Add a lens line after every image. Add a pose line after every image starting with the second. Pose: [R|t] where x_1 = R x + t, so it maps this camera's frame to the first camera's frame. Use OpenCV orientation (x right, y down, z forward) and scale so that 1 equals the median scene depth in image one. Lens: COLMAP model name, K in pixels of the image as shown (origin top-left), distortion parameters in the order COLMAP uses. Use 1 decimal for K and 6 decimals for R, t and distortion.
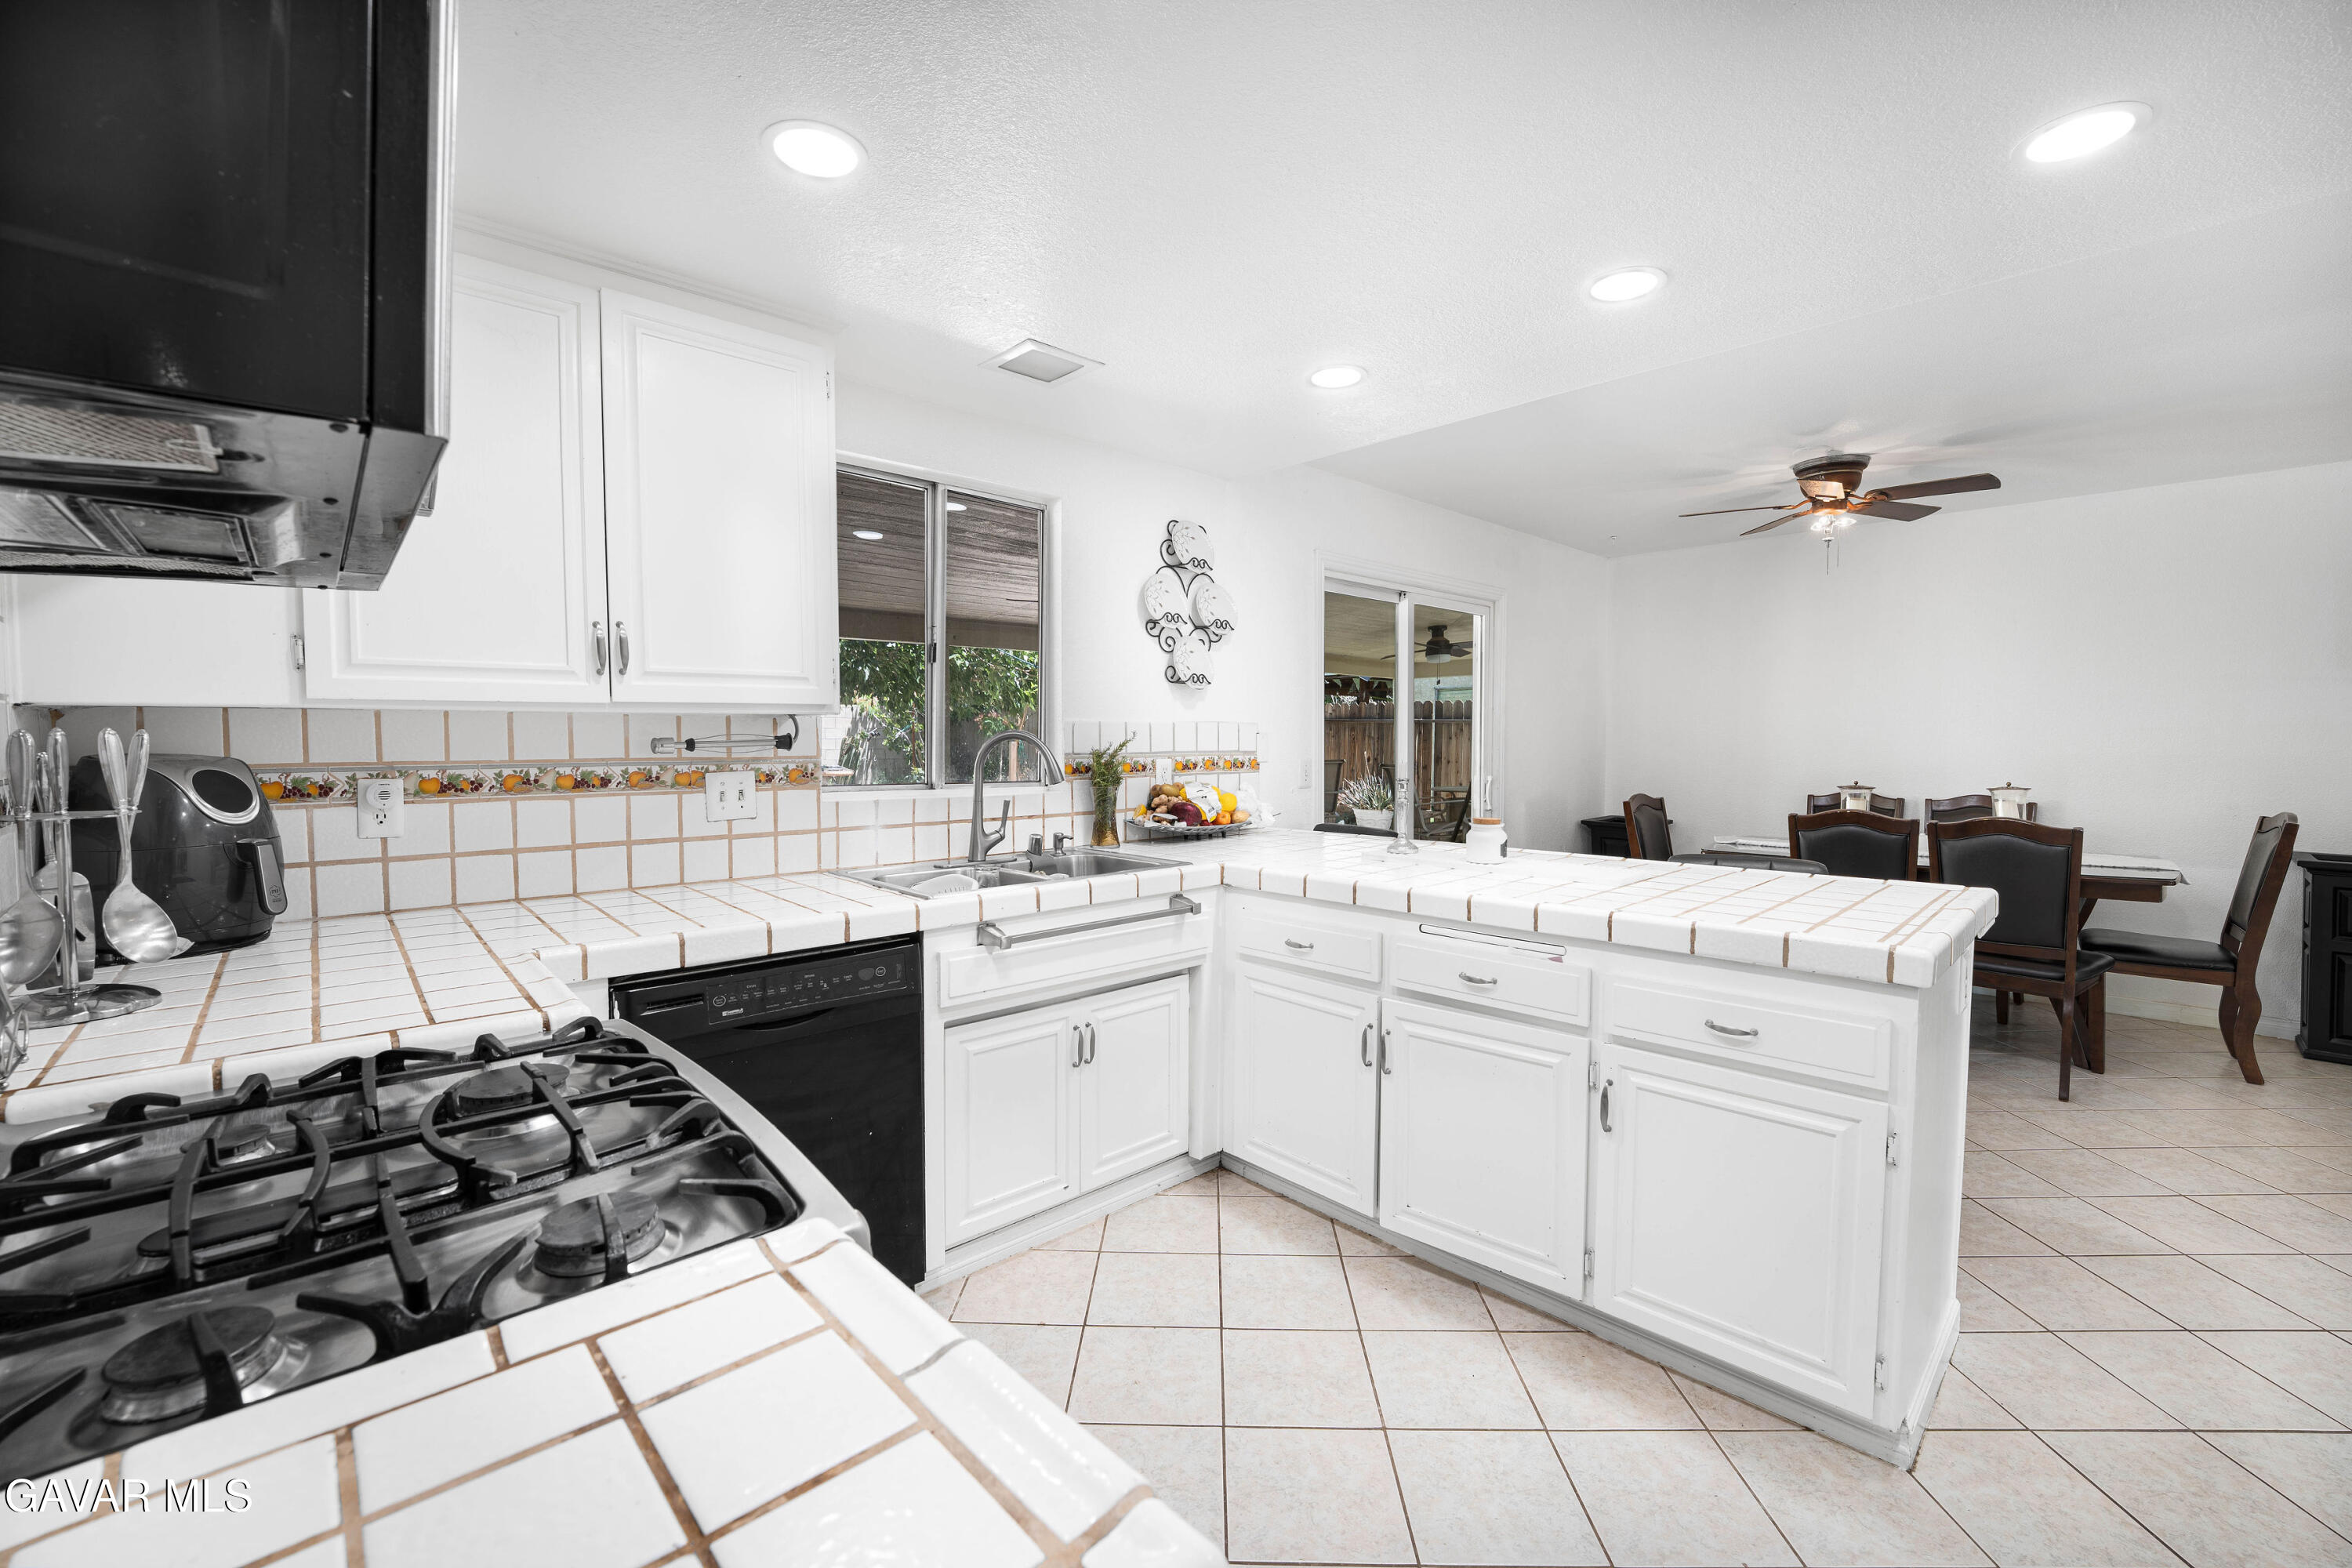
lens RADIAL K [[949.0, 0, 1162.3], [0, 949.0, 775.6], [0, 0, 1]] dist [-0.022655, -0.000242]
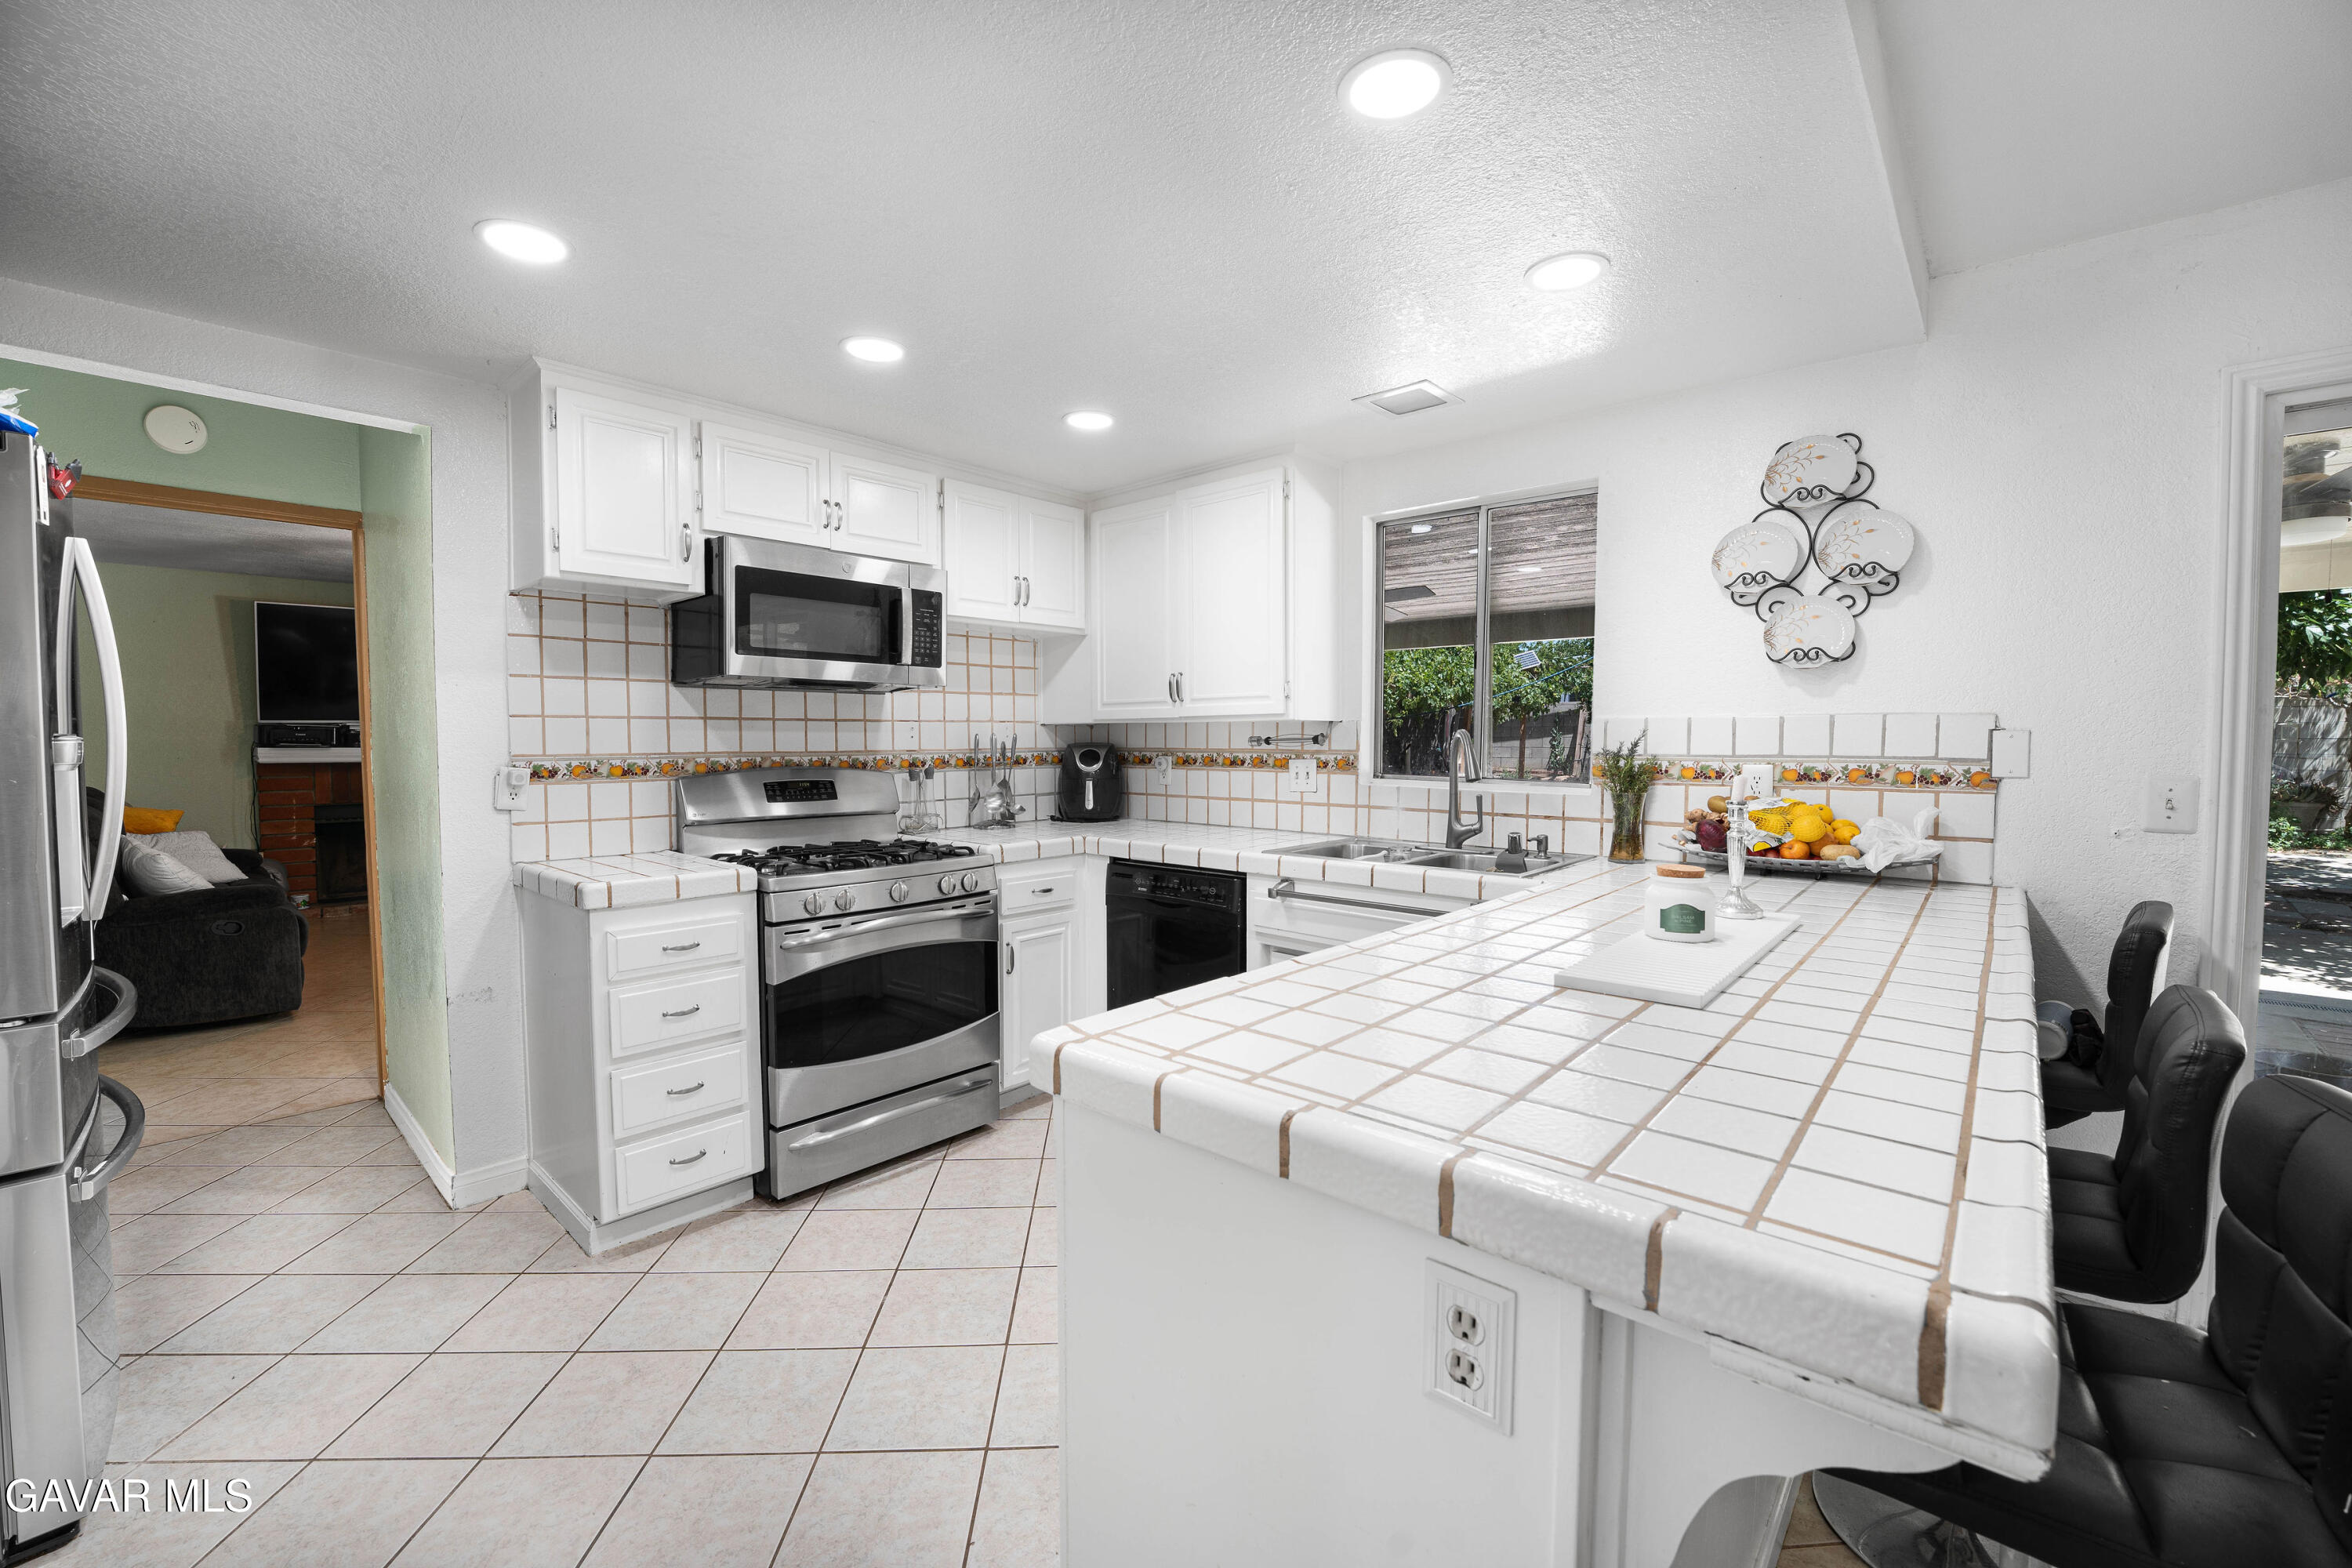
lens RADIAL K [[949.0, 0, 1173.4], [0, 949.0, 770.7], [0, 0, 1]] dist [-0.022655, -0.000242]
pose [[0.097857, 0.039308, -0.994424, 0.978917], [-0.036885, 0.998676, 0.035846, -0.031156], [0.994517, 0.033172, 0.099177, 0.637440]]
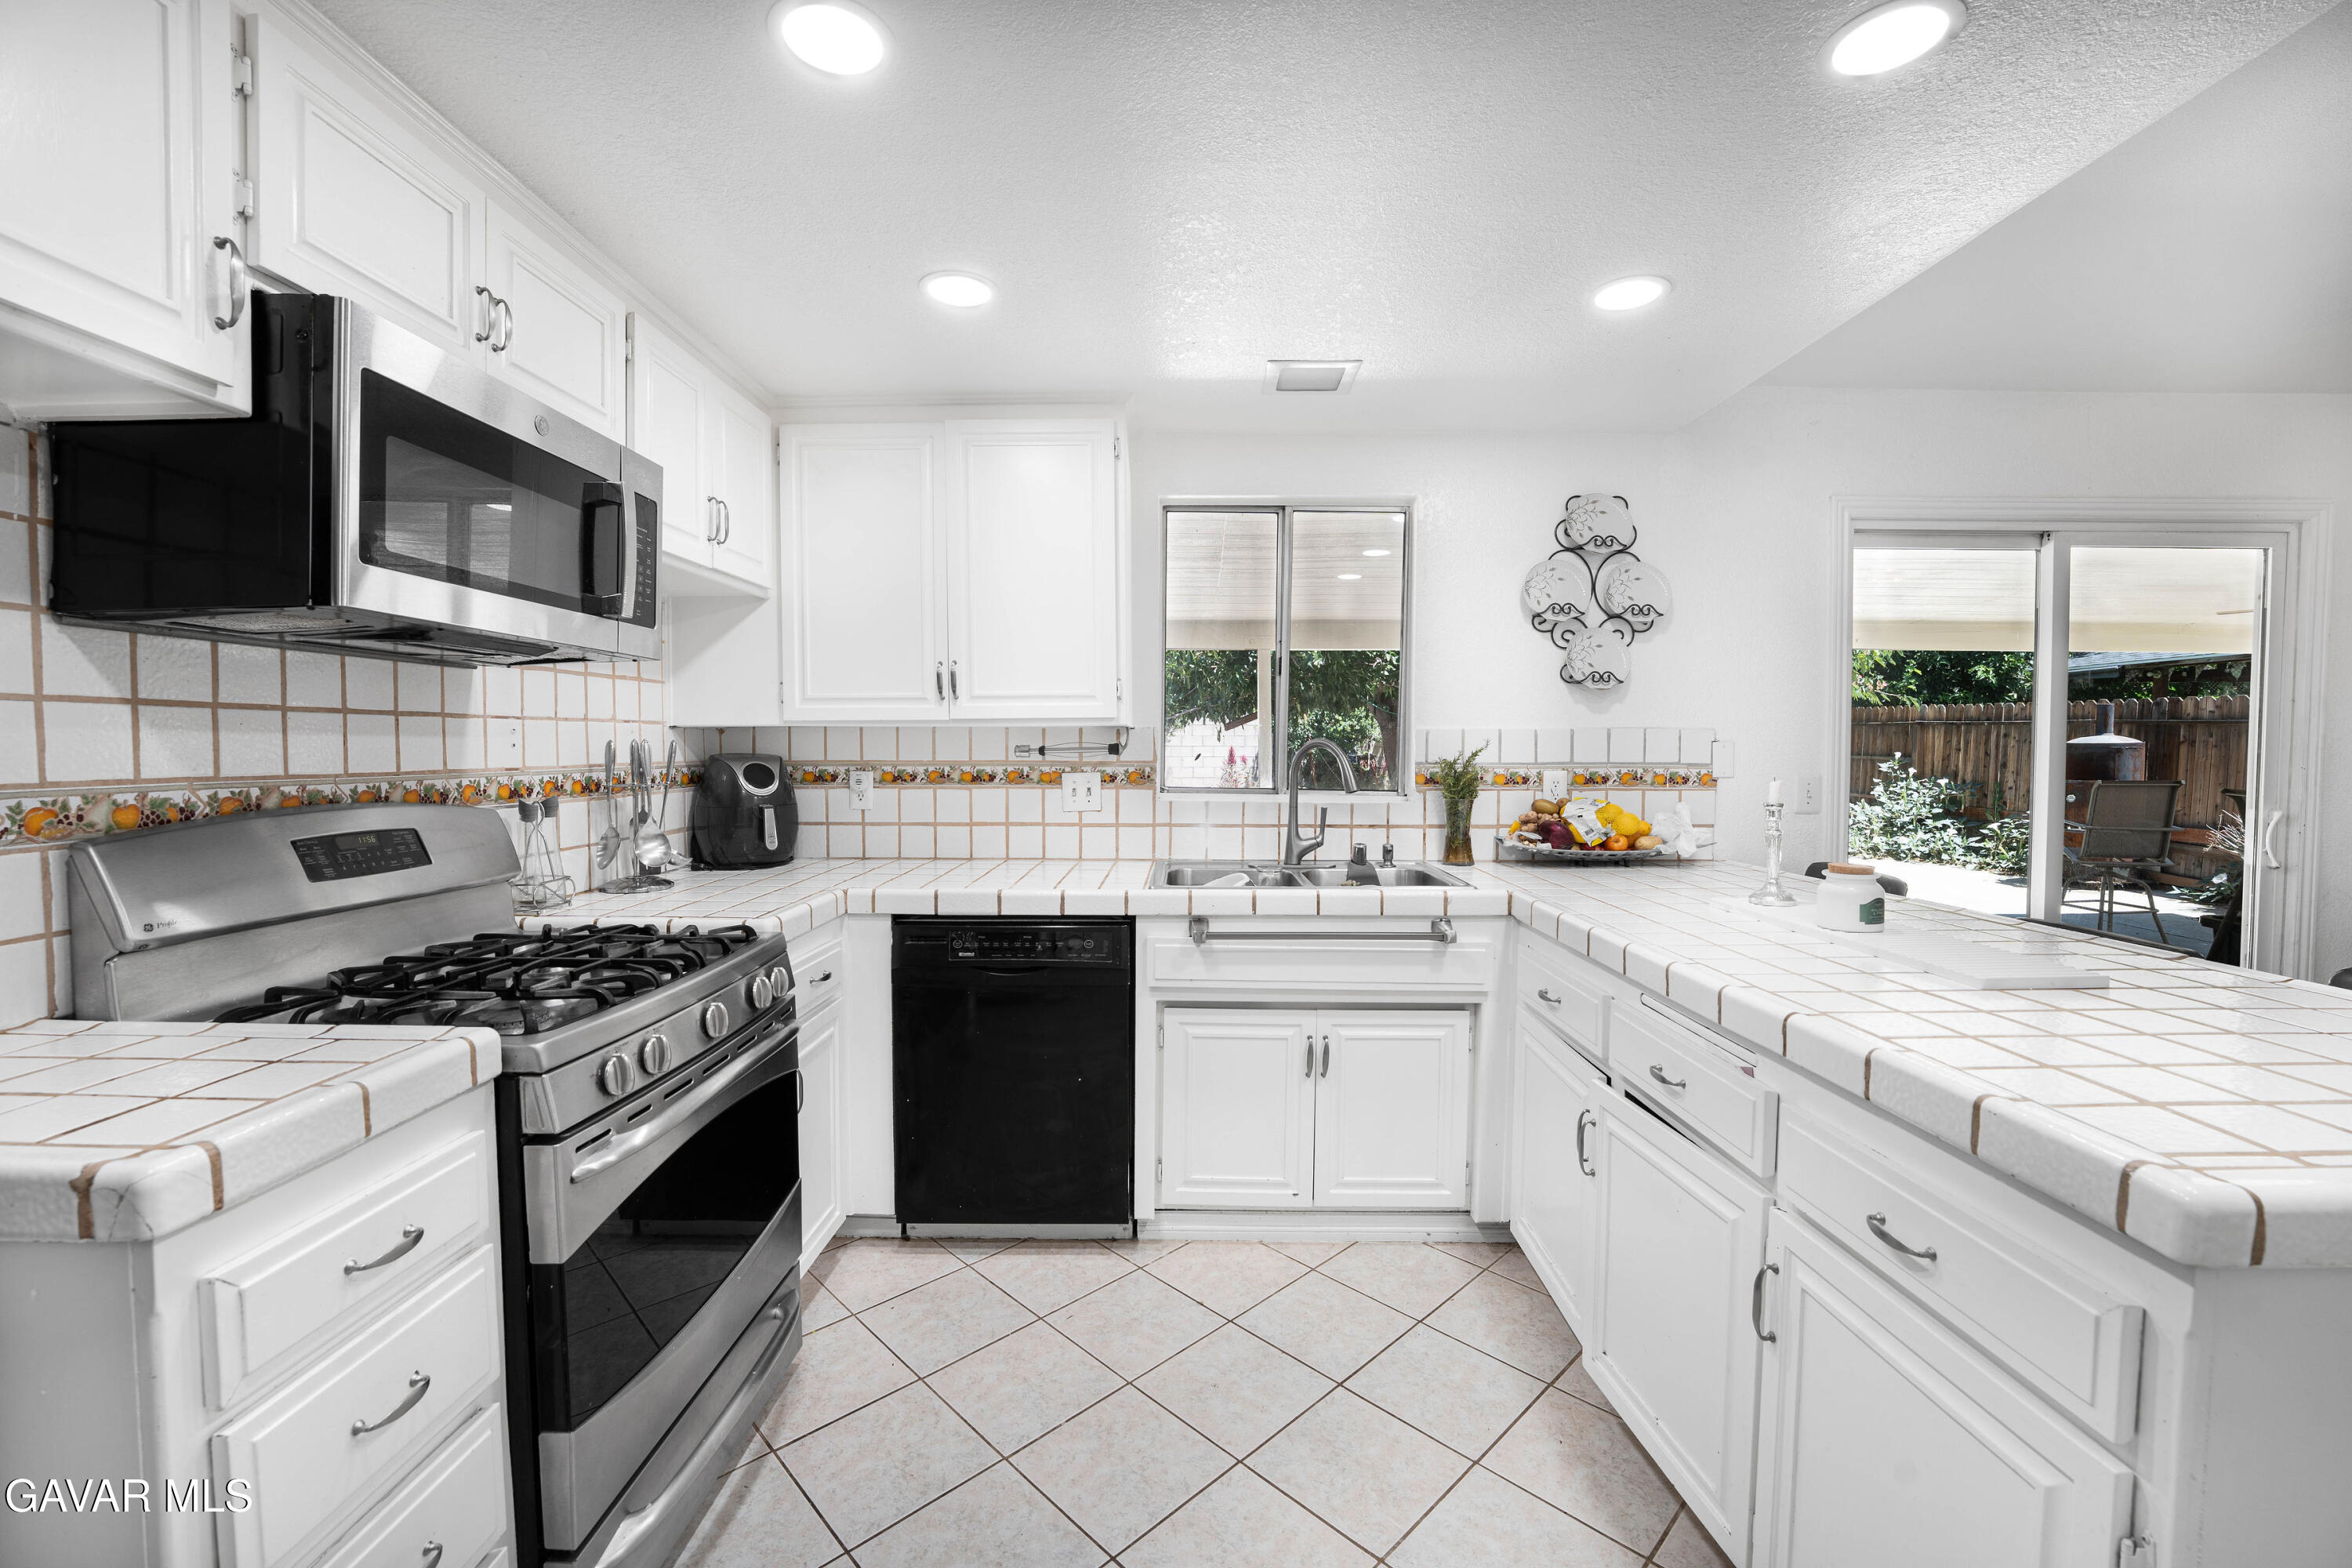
lens RADIAL K [[949.0, 0, 1173.3], [0, 949.0, 769.1], [0, 0, 1]] dist [-0.022655, -0.000242]
pose [[0.726544, 0.021155, -0.686794, 0.478731], [-0.029504, 0.999565, -0.000423, -0.011500], [0.686486, 0.020571, 0.726852, 0.170558]]
